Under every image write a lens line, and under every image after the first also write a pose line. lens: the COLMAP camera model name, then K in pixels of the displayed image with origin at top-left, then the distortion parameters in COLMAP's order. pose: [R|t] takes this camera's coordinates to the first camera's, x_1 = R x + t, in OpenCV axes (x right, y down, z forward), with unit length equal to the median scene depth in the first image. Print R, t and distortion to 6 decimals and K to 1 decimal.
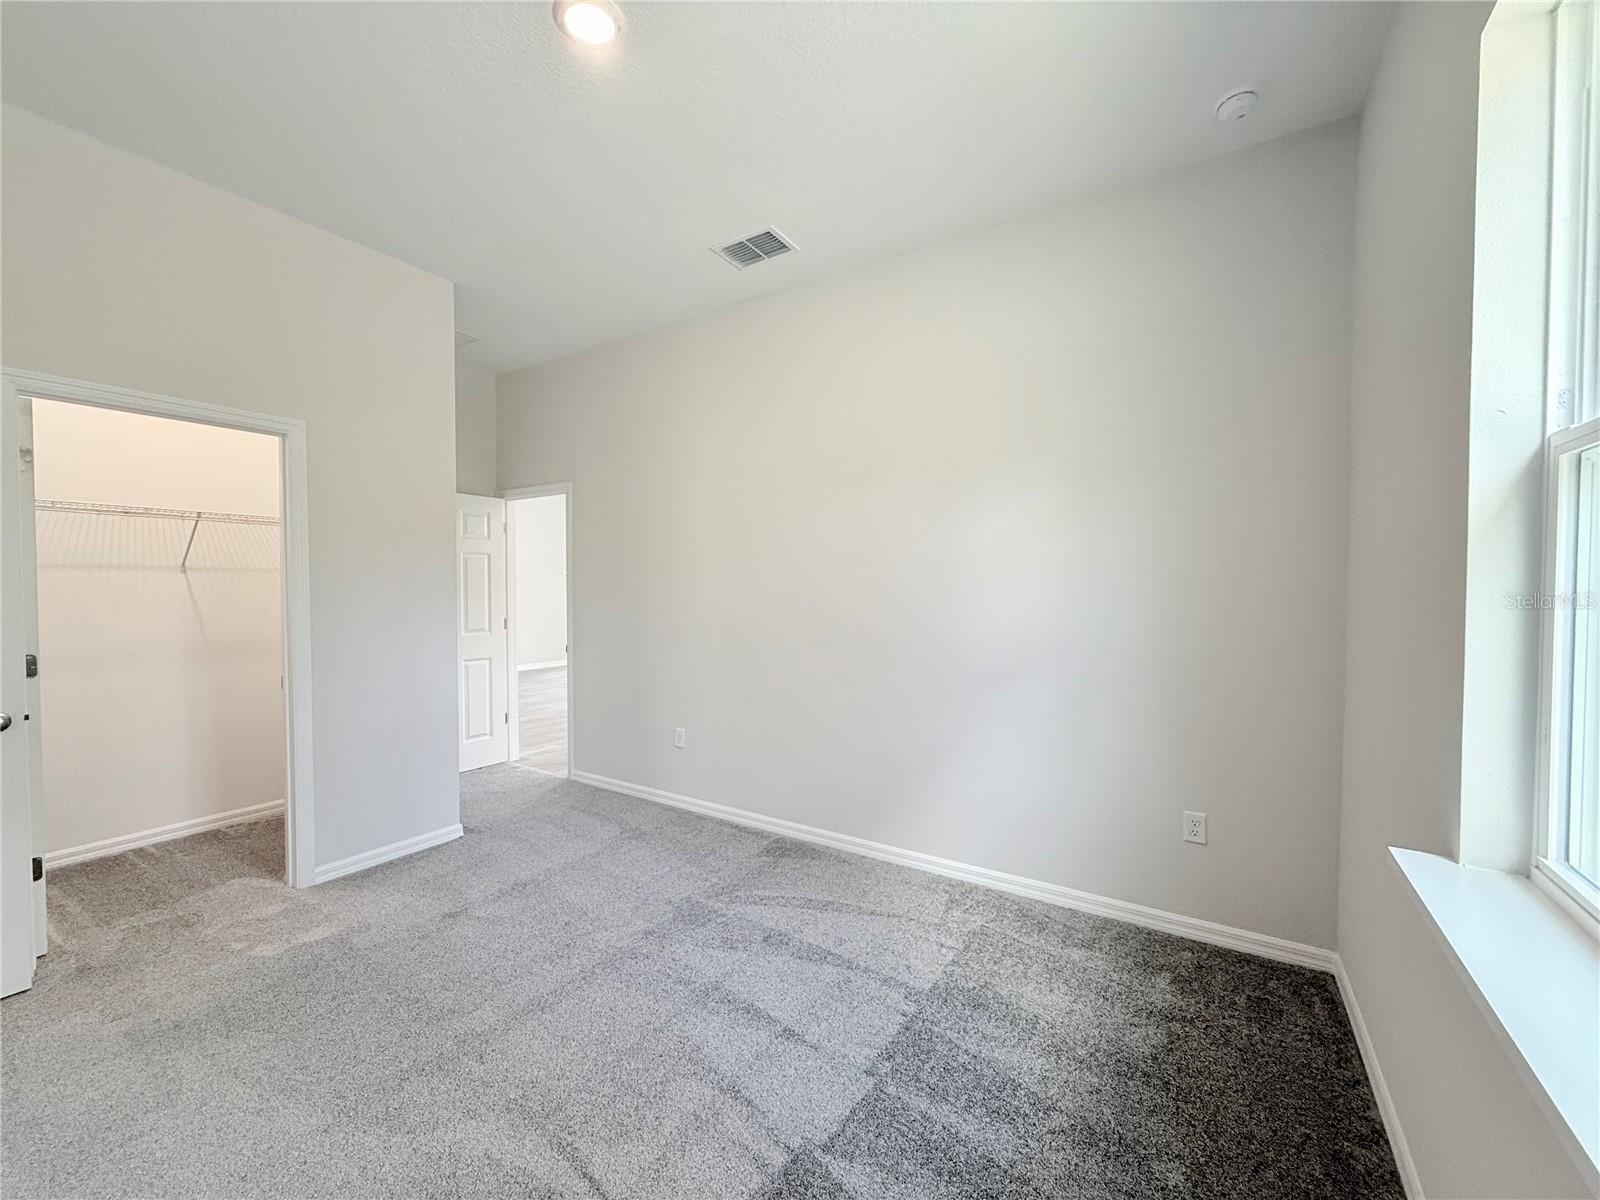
lens RADIAL K [[643.2, 0, 800.6], [0, 643.2, 604.3], [0, 0, 1]] dist [0.000411, 0.000121]
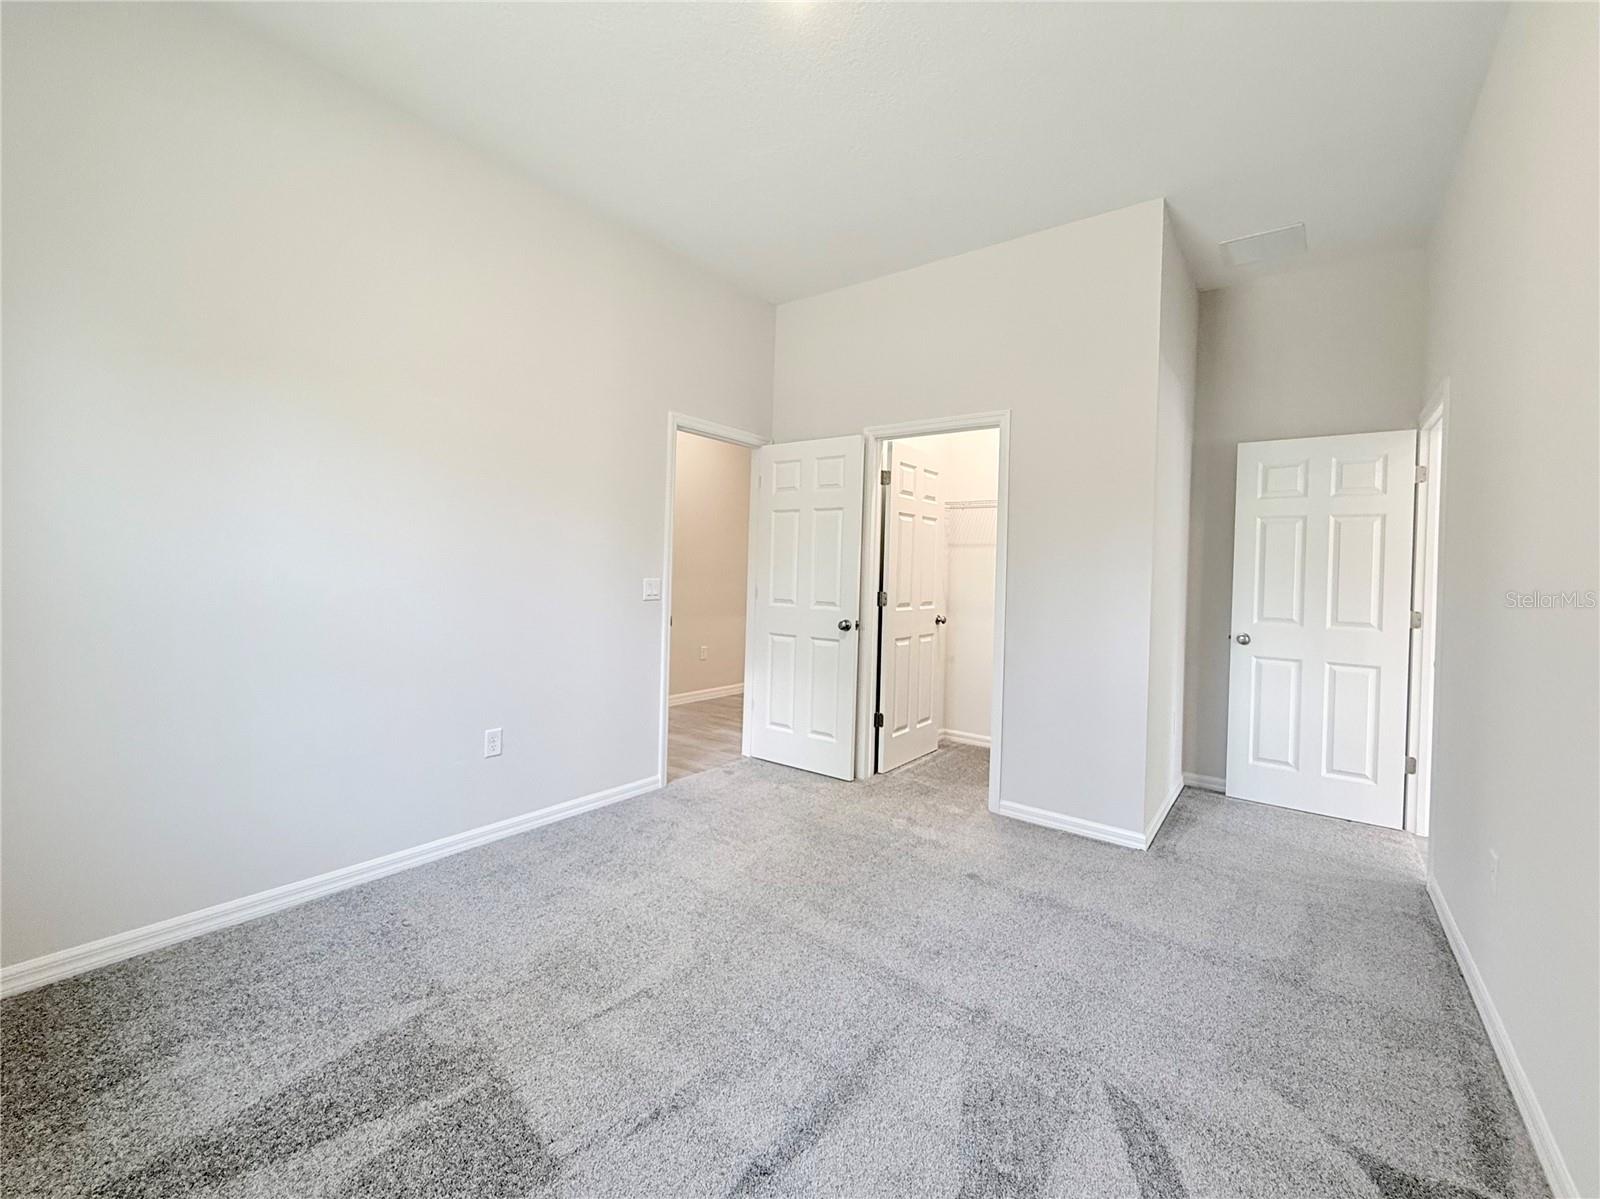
lens RADIAL K [[668.7, 0, 794.6], [0, 668.7, 576.7], [0, 0, 1]] dist [0.001253, 0.000163]
pose [[-0.078411, 0.011323, -0.996857, 0.394462], [-0.056390, 0.998284, 0.015774, 0.015328], [0.995325, 0.057449, -0.077638, 0.616942]]
